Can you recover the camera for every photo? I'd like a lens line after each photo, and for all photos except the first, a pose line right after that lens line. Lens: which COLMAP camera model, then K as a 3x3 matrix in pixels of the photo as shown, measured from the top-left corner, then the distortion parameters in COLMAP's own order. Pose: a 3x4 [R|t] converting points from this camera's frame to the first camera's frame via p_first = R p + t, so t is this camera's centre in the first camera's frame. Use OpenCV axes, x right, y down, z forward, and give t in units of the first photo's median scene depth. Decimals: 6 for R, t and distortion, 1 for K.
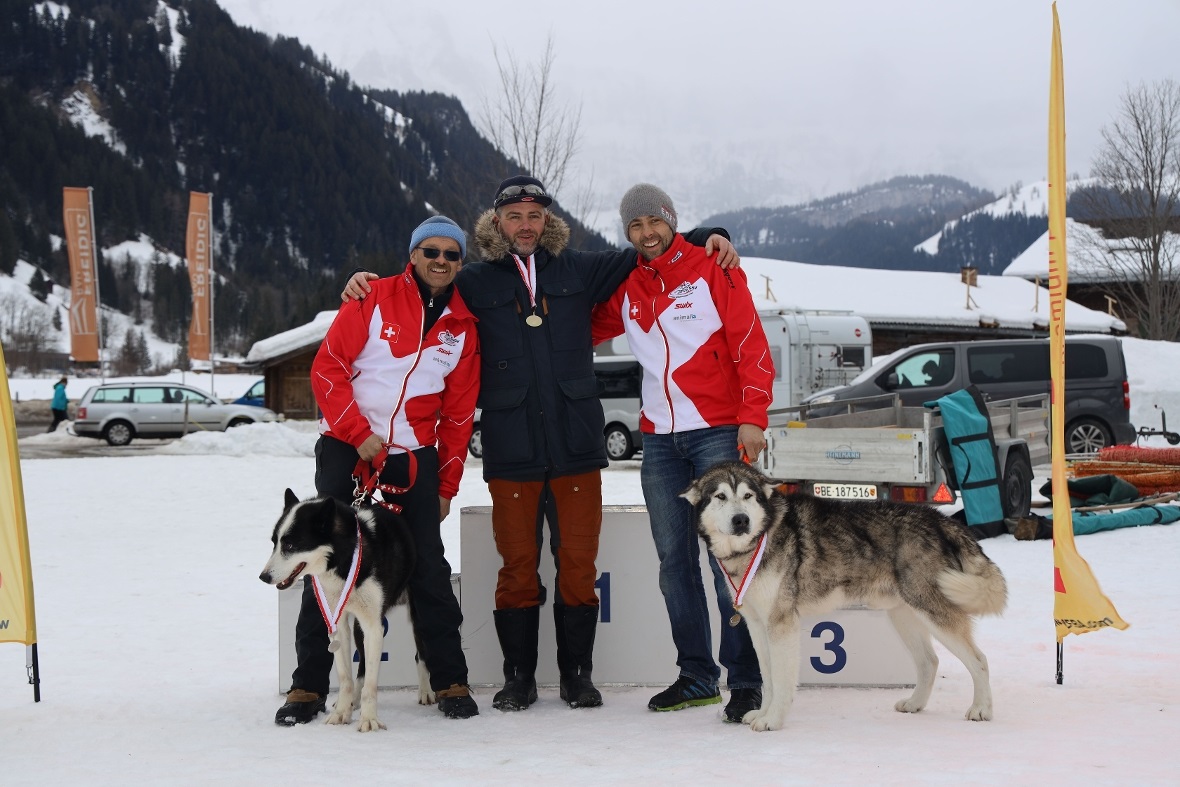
lens RADIAL K [[2396.9, 0, 589.8], [0, 2396.9, 378.7], [0, 0, 1]] dist [0.328732, 0.435277]
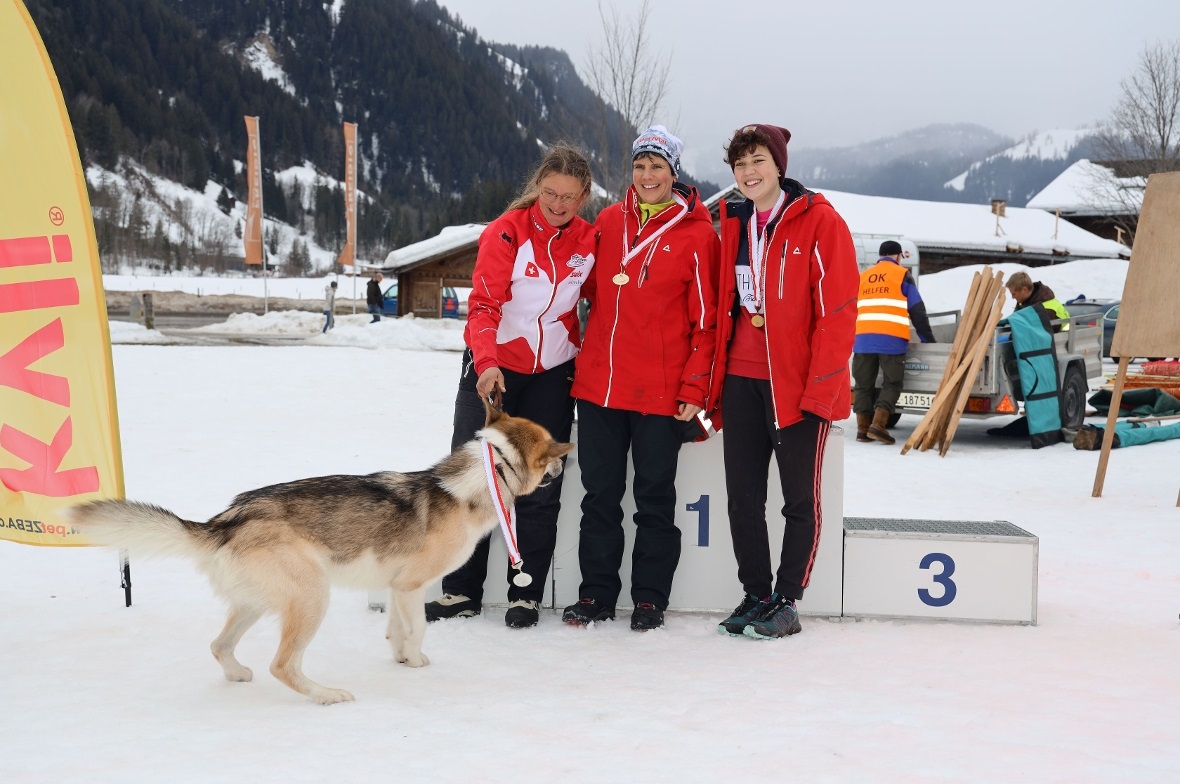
lens RADIAL K [[1734.1, 0, 564.2], [0, 1734.1, 405.2], [0, 0, 1]] dist [0.143464, 0.310369]
pose [[0.998297, 0.027420, -0.051496, -0.006096], [-0.023812, 0.997304, 0.069410, -0.000960], [0.053261, -0.068065, 0.996258, 0.122576]]
